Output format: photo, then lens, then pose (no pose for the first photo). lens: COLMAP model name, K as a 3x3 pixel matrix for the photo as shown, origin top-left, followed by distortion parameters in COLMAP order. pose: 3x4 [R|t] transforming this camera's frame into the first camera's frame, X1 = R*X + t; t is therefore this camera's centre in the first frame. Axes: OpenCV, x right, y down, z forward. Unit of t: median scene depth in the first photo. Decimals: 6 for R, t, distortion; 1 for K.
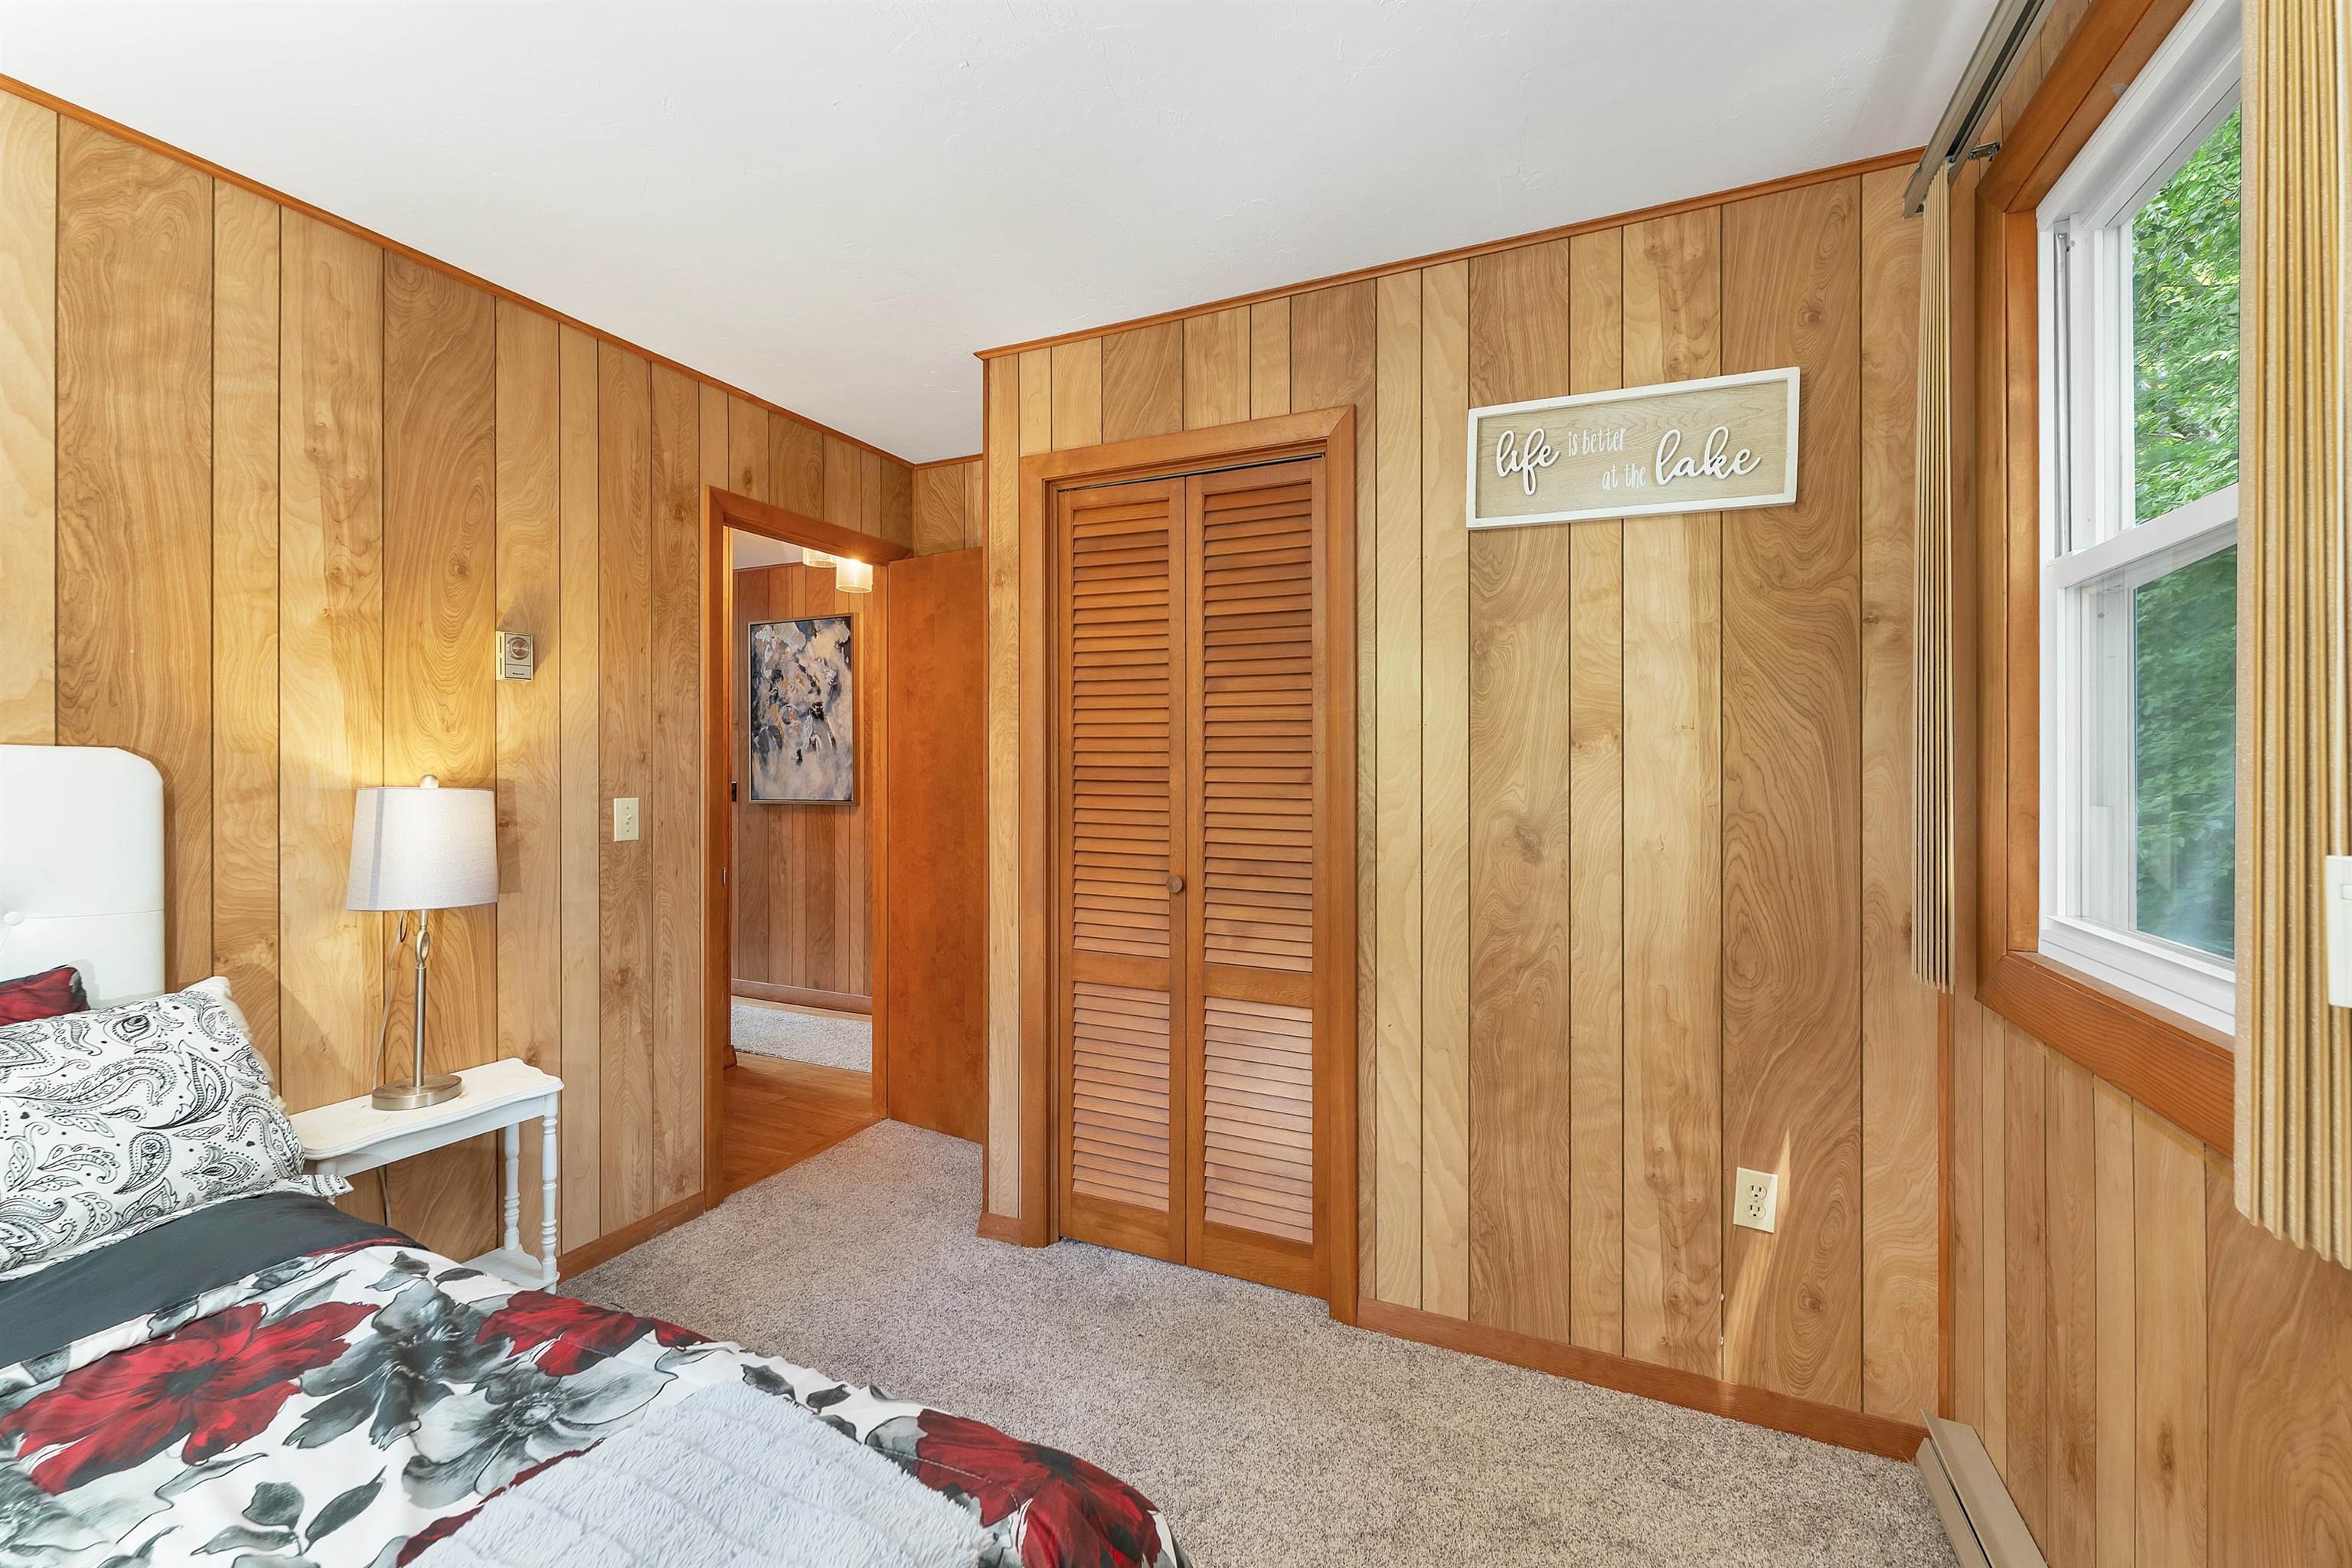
lens RADIAL K [[1000.8, 0, 1157.0], [0, 1000.8, 758.6], [0, 0, 1]] dist [-0.000178, -0.000184]
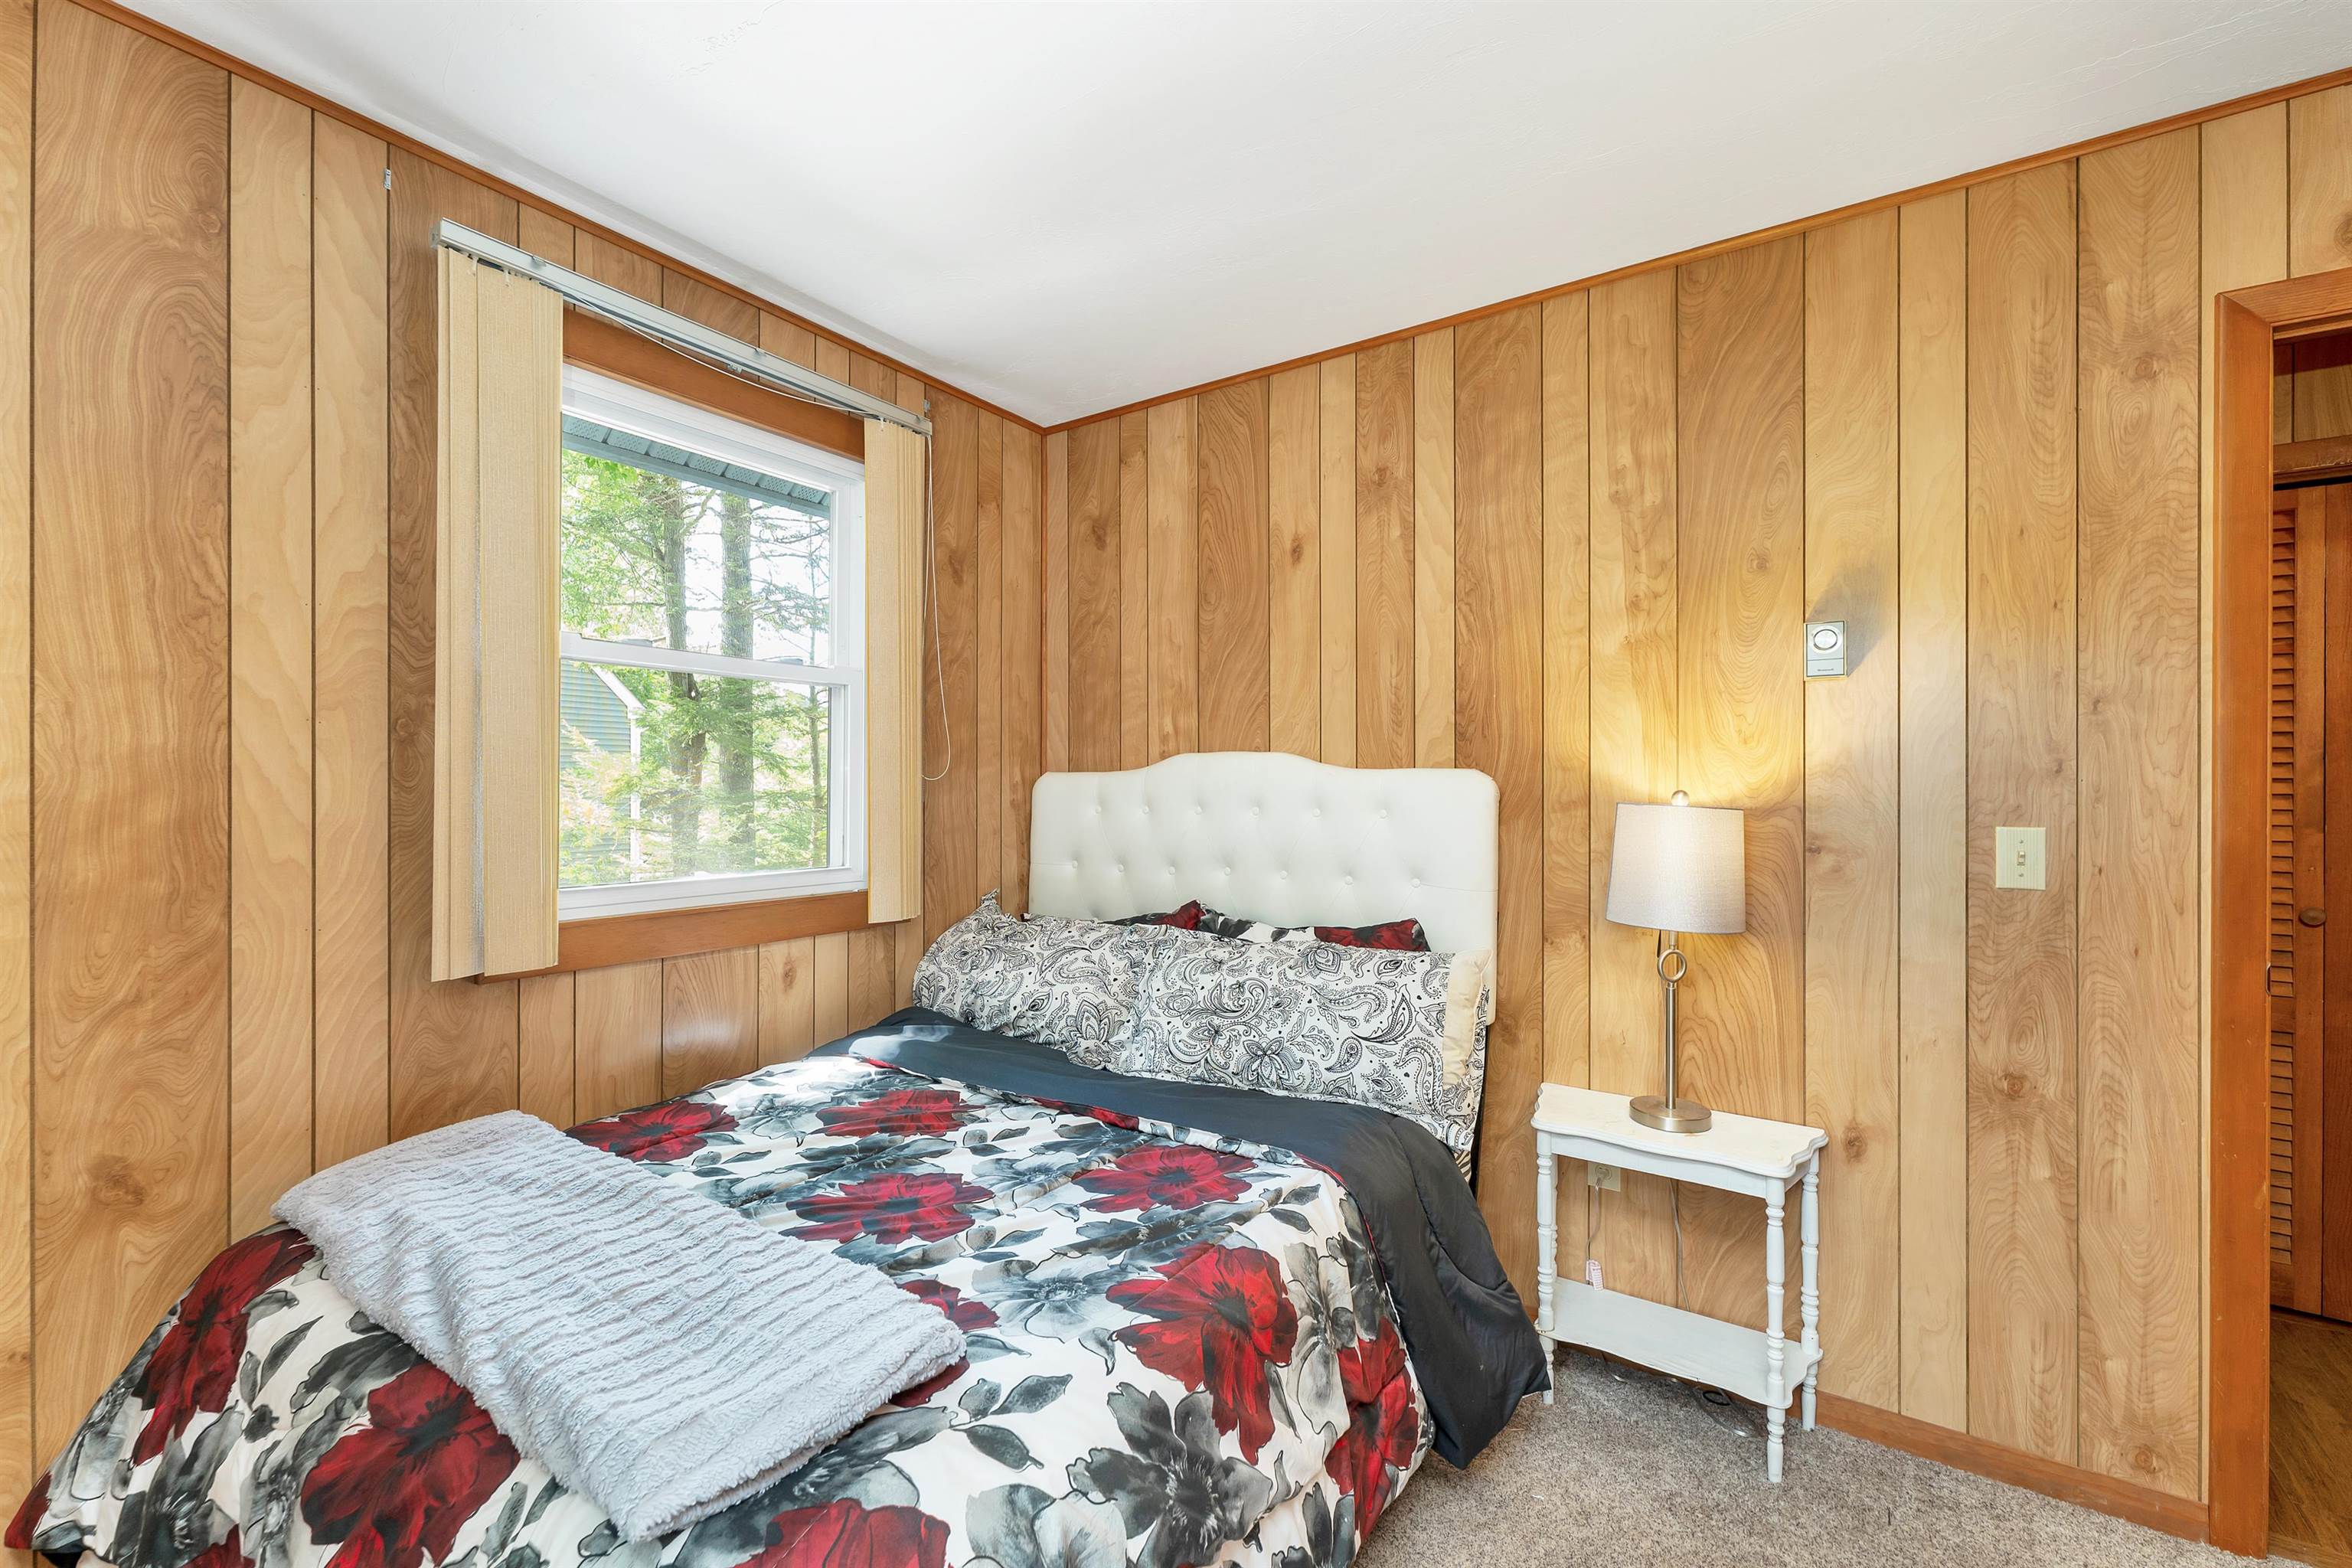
lens RADIAL K [[982.0, 0, 1176.0], [0, 982.0, 784.0], [0, 0, 1]] dist [0.001091, 0.000260]
pose [[-0.164593, -0.001126, -0.986361, 0.290052], [0.008701, 0.999959, -0.002593, 0.008509], [0.986323, -0.009009, -0.164576, 0.682815]]
